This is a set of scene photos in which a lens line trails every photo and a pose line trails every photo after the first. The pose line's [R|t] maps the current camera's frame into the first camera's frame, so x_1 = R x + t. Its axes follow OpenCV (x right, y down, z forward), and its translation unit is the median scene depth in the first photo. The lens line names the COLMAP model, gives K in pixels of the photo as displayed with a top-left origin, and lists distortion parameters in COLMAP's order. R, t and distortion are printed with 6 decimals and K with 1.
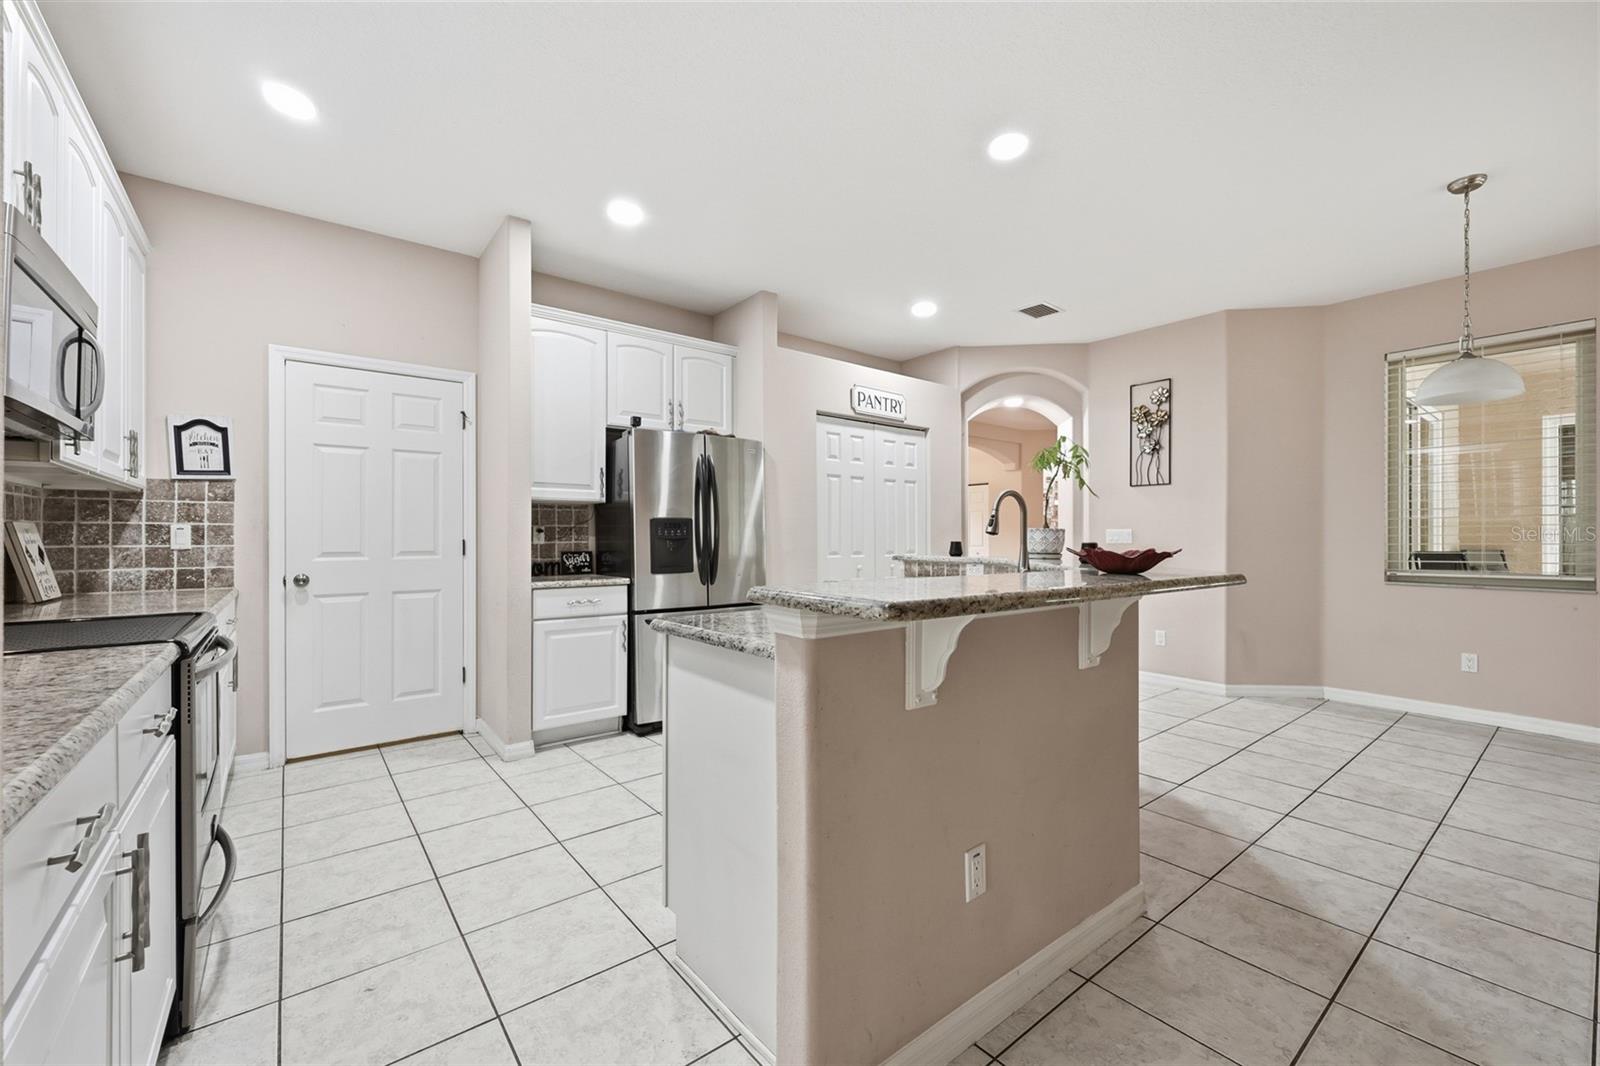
lens RADIAL K [[649.6, 0, 802.8], [0, 649.6, 536.9], [0, 0, 1]] dist [0.000033, -0.000003]
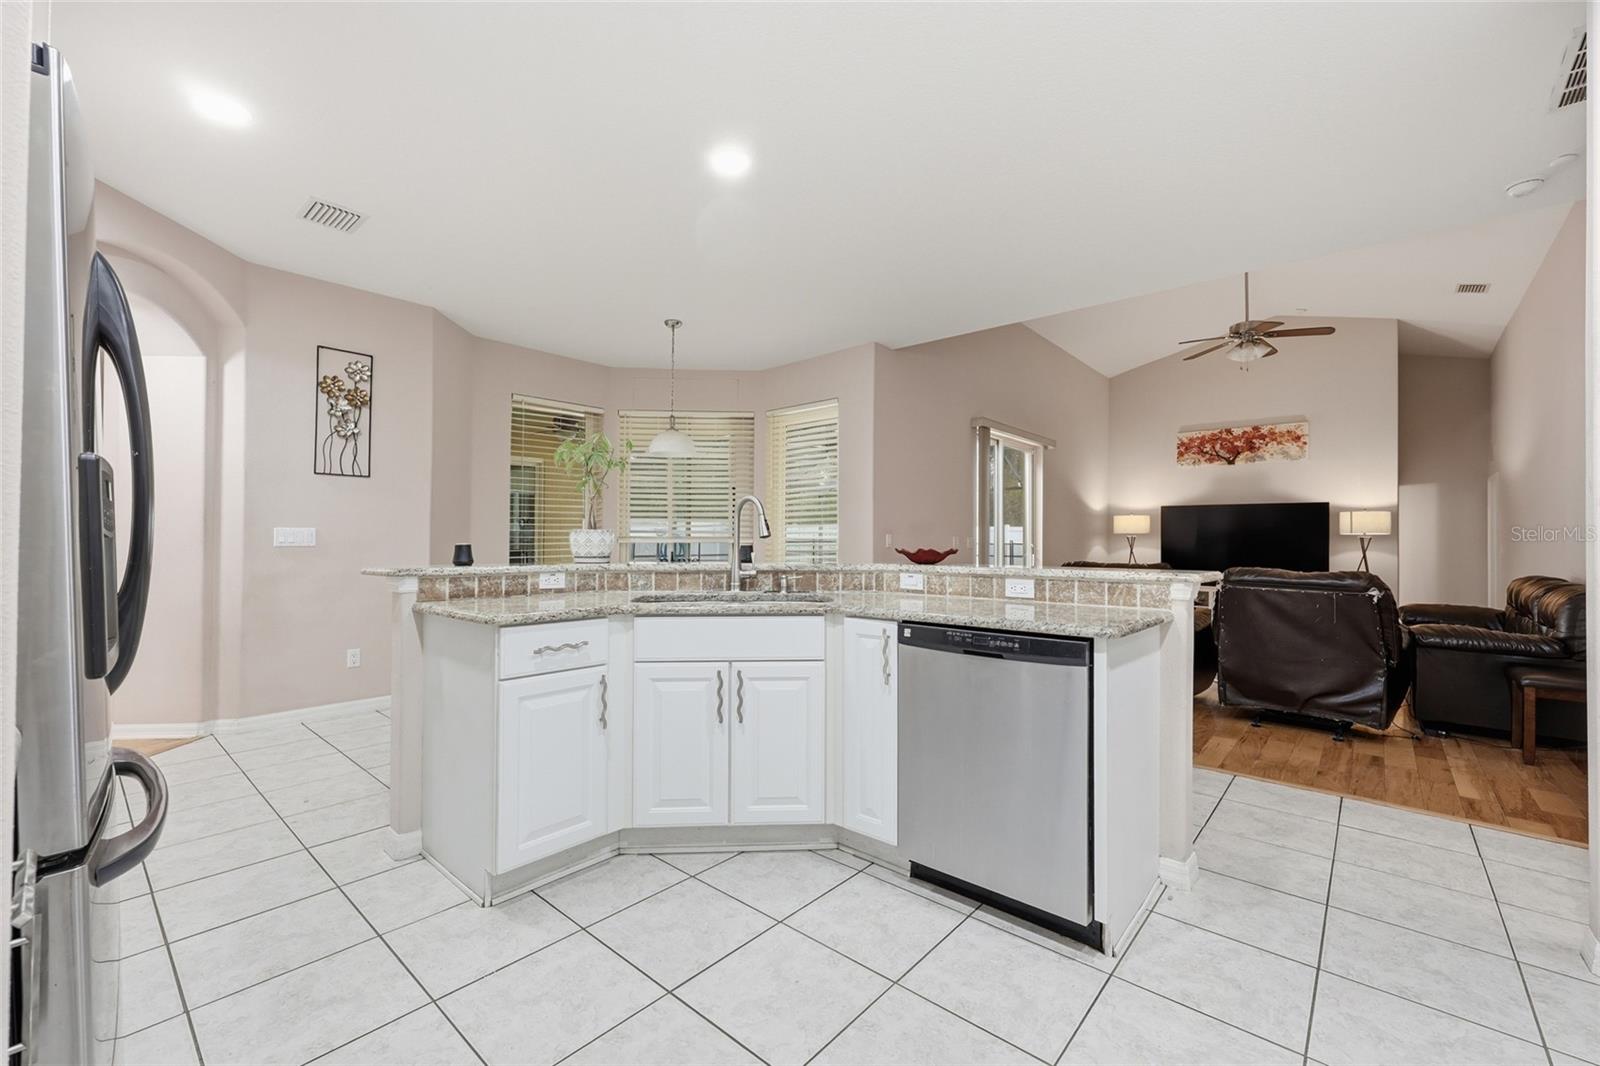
lens RADIAL K [[649.6, 0, 802.8], [0, 649.6, 536.9], [0, 0, 1]] dist [0.000033, -0.000003]
pose [[-0.175789, 0.003981, 0.984420, -0.641775], [-0.004469, 0.999978, -0.004842, 0.000627], [-0.984418, -0.005251, -0.175768, 0.956048]]
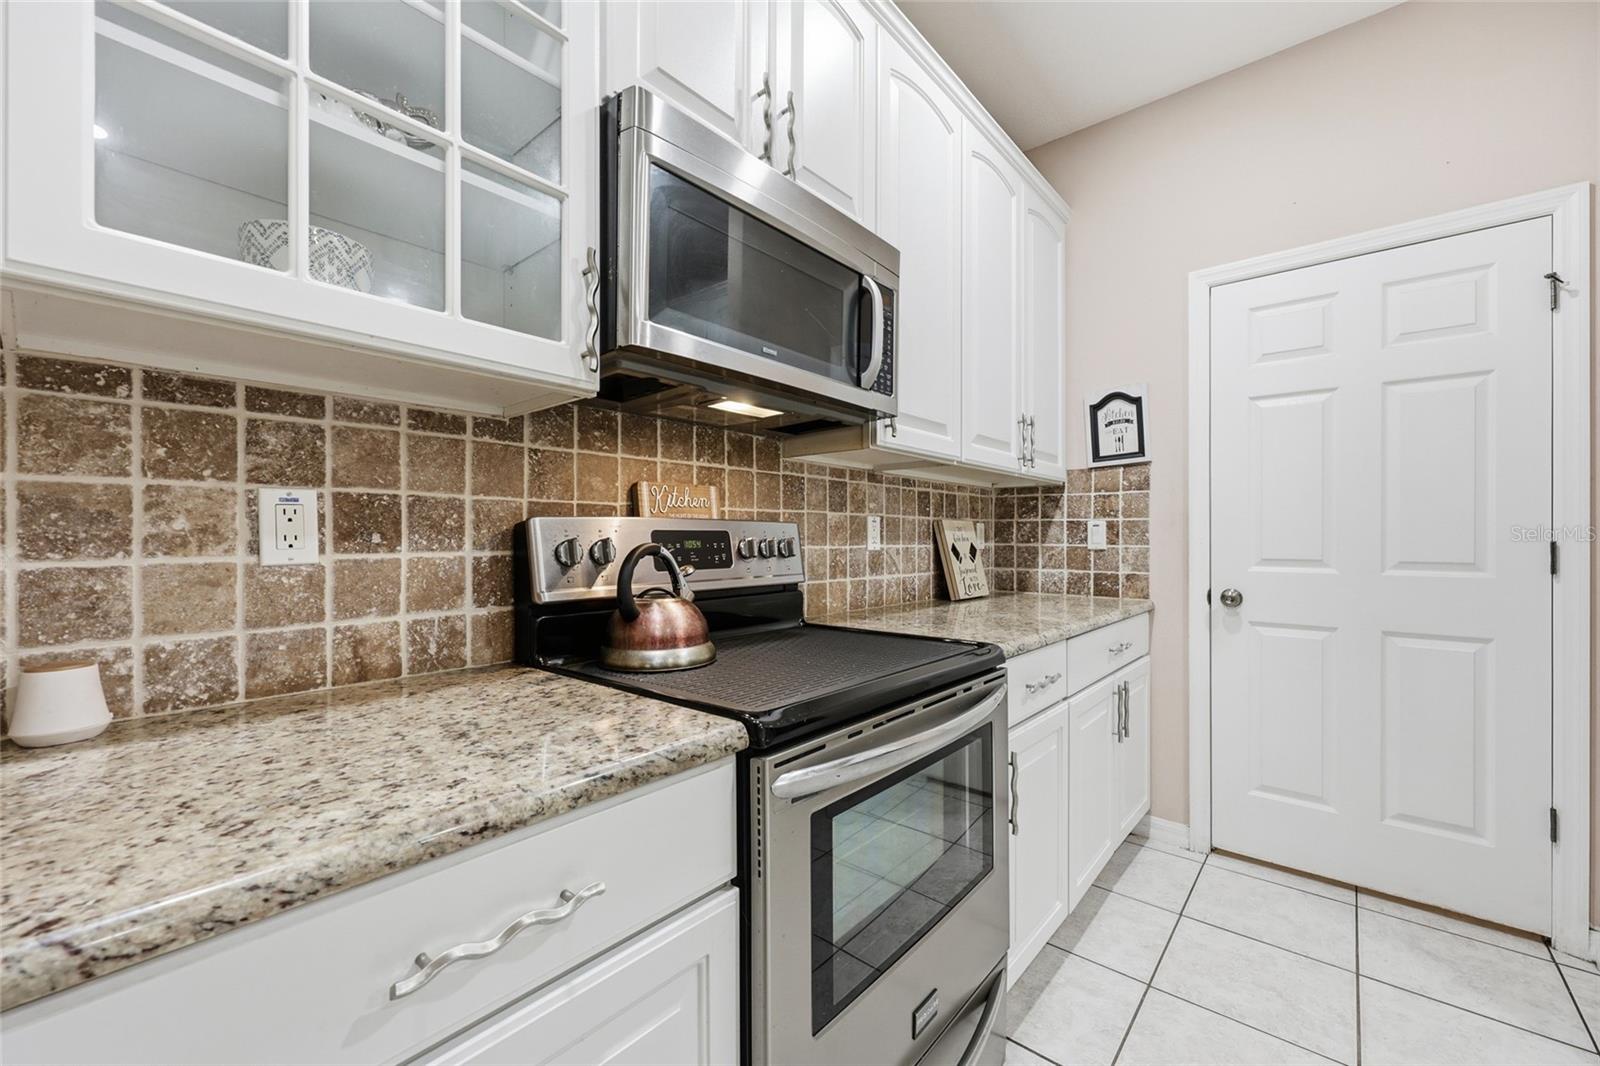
lens RADIAL K [[640.9, 0, 798.6], [0, 640.9, 535.1], [0, 0, 1]] dist [-0.001157, 0.000086]
pose [[0.185606, 0.000870, -0.982624, -0.199459], [-0.001974, 0.999998, 0.000512, 0.000582], [0.982622, 0.001844, 0.185607, 0.450391]]
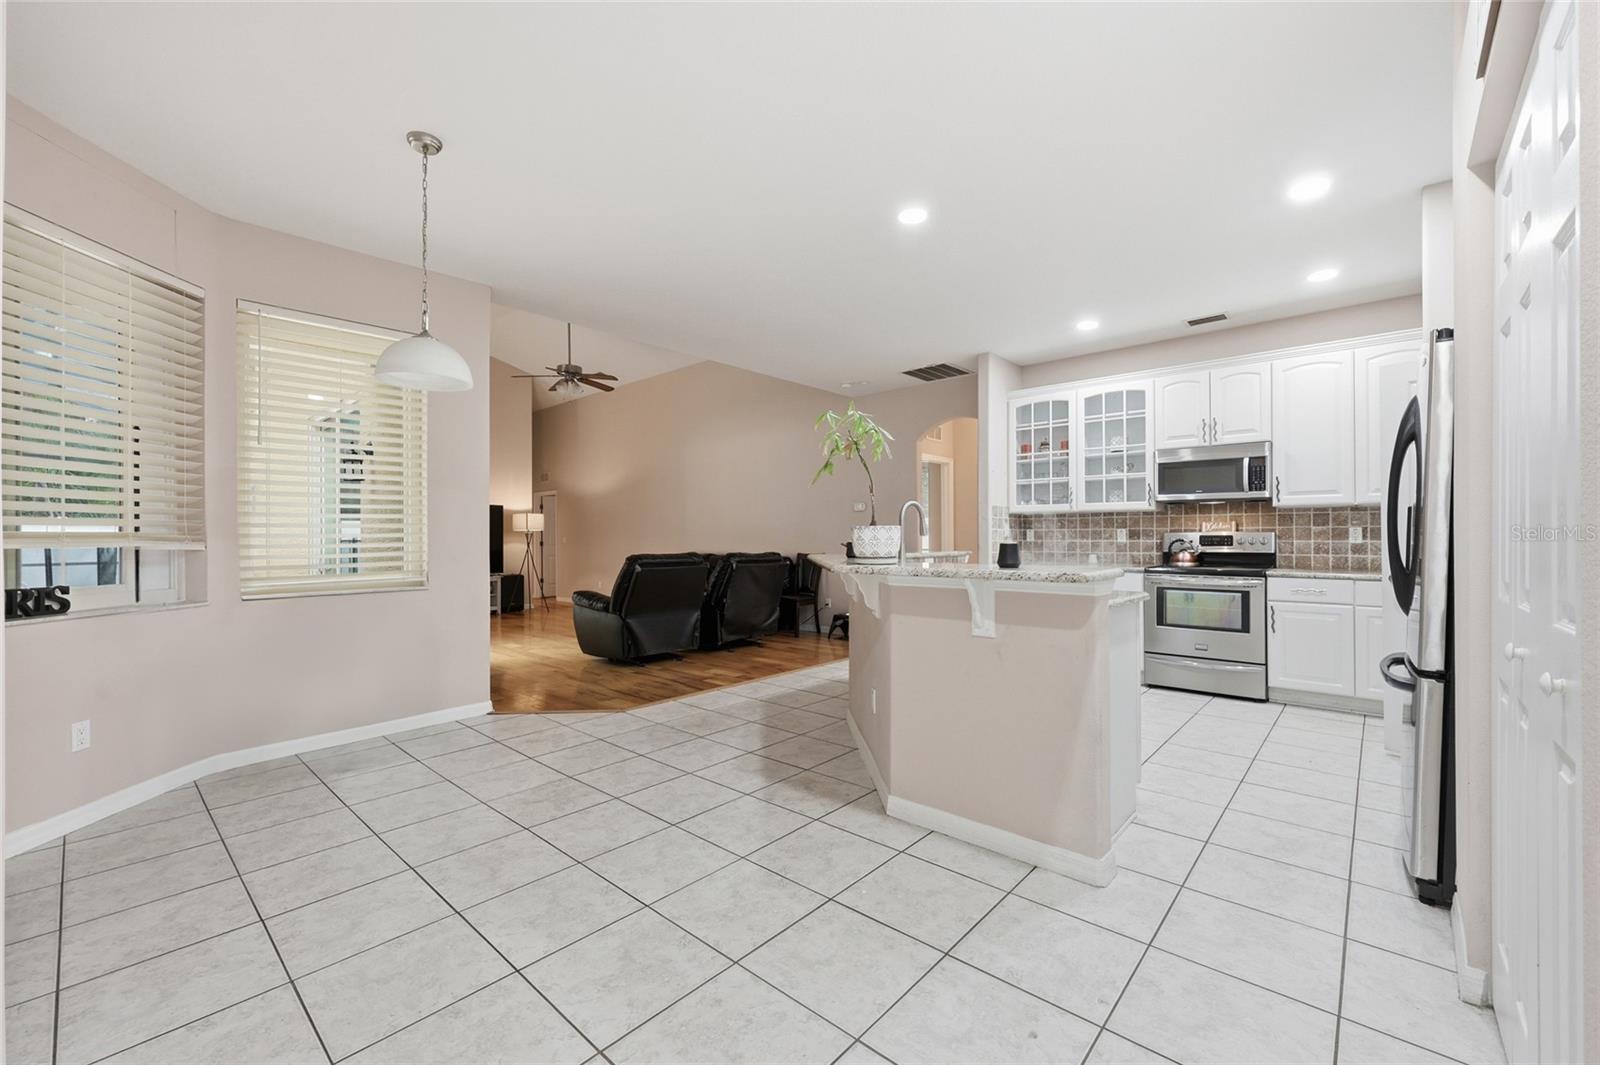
lens RADIAL K [[649.6, 0, 802.8], [0, 649.6, 536.4], [0, 0, 1]] dist [0.000033, -0.000003]
pose [[-0.985696, 0.002456, -0.168514, 0.648451], [0.003088, 0.999989, -0.003487, 0.002939], [0.168504, -0.003957, -0.985693, 1.923686]]
